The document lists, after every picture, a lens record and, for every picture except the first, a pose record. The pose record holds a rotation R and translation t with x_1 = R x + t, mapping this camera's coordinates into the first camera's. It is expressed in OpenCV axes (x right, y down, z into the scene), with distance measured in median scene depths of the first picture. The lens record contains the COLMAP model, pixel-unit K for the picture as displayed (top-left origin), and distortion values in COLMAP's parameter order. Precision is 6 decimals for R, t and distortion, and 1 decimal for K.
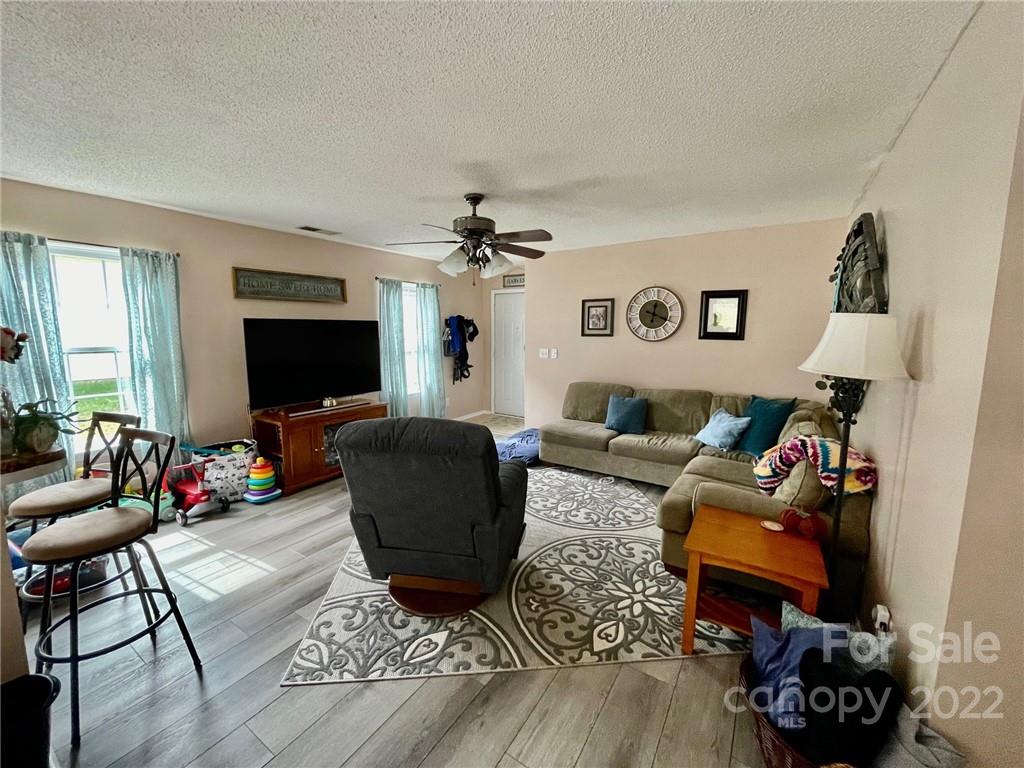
lens RADIAL K [[417.1, 0, 505.8], [0, 417.1, 384.5], [0, 0, 1]] dist [-0.001637, -0.000389]
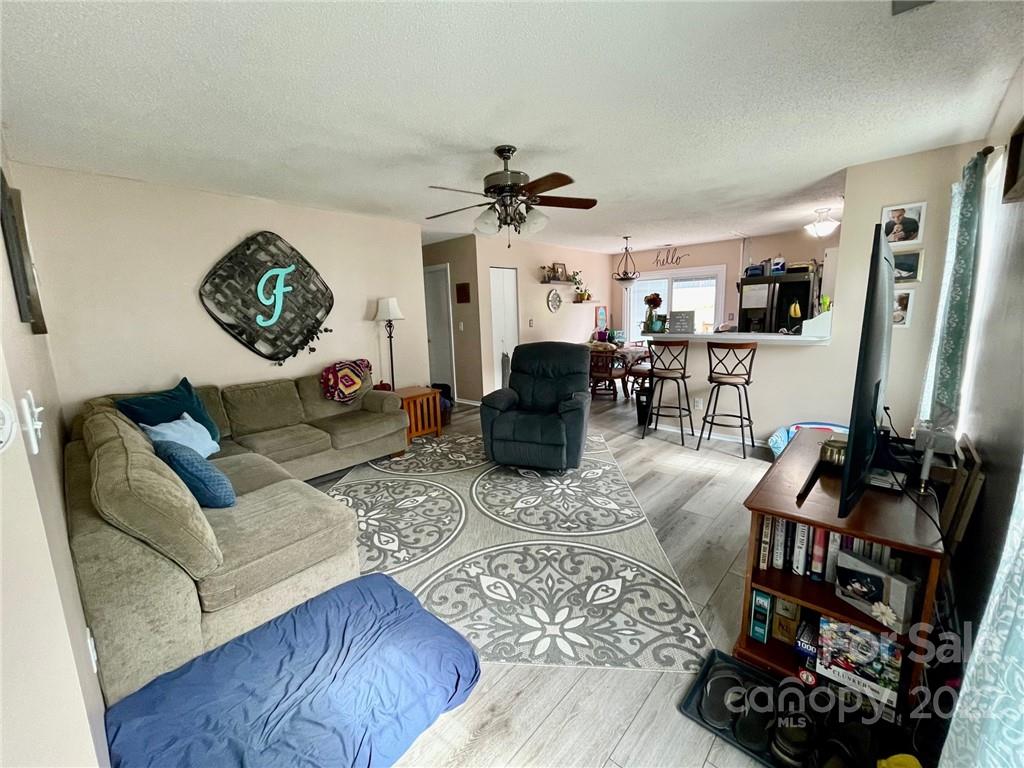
lens RADIAL K [[417.1, 0, 508.1], [0, 417.1, 381.2], [0, 0, 1]] dist [-0.001637, -0.000389]
pose [[-0.986705, 0.003625, 0.162484, -0.156150], [0.052982, 0.952311, 0.300493, -0.161447], [-0.153646, 0.305106, -0.939842, 1.360420]]
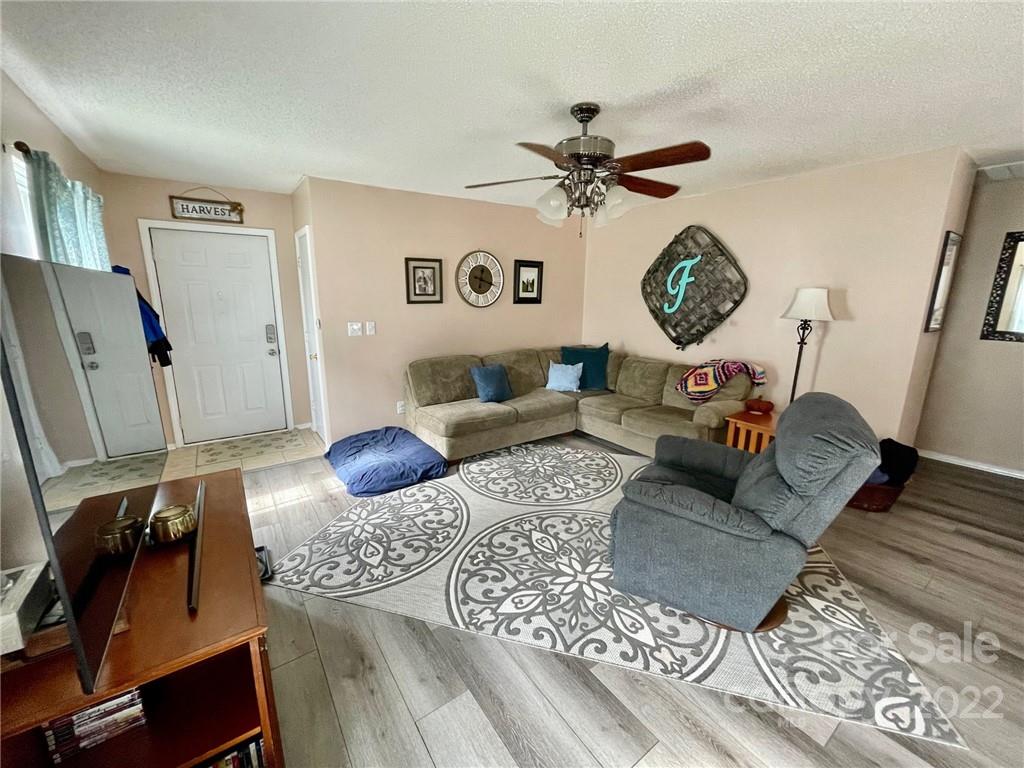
lens RADIAL K [[417.1, 0, 504.0], [0, 417.1, 382.4], [0, 0, 1]] dist [-0.001637, -0.000389]
pose [[0.370505, -0.196662, 0.907772, -0.581756], [0.121670, 0.979183, 0.162473, -0.084729], [-0.920827, 0.050252, 0.386720, 0.589159]]
